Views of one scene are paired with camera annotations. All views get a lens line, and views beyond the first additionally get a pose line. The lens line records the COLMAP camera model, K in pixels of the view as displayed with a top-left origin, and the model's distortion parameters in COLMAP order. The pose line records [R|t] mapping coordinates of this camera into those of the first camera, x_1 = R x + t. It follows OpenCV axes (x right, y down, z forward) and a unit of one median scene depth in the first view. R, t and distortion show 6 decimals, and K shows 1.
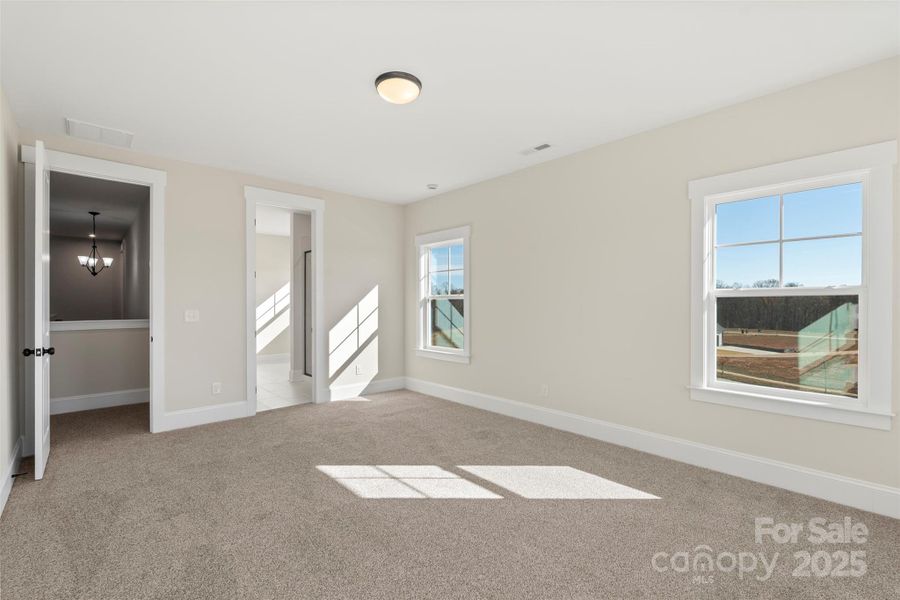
lens RADIAL K [[409.1, 0, 450.1], [0, 409.1, 305.2], [0, 0, 1]] dist [-0.001852, -0.000077]
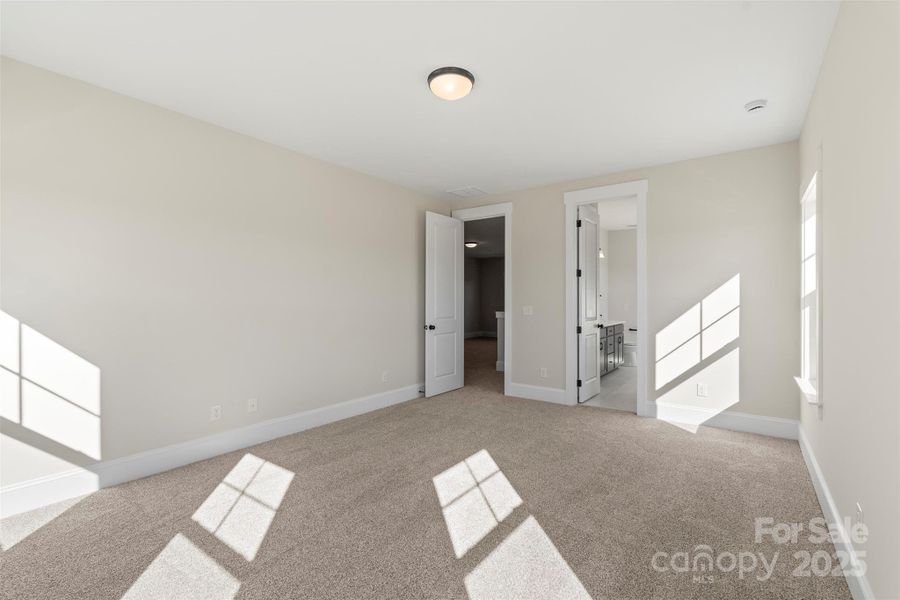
lens RADIAL K [[412.3, 0, 450.0], [0, 412.3, 300.0], [0, 0, 1]] dist [0.003257, 0.000379]
pose [[0.165983, -0.002182, -0.986126, 0.462752], [-0.002834, 0.999992, -0.002690, -0.001643], [0.986125, 0.003241, 0.165976, 0.449357]]
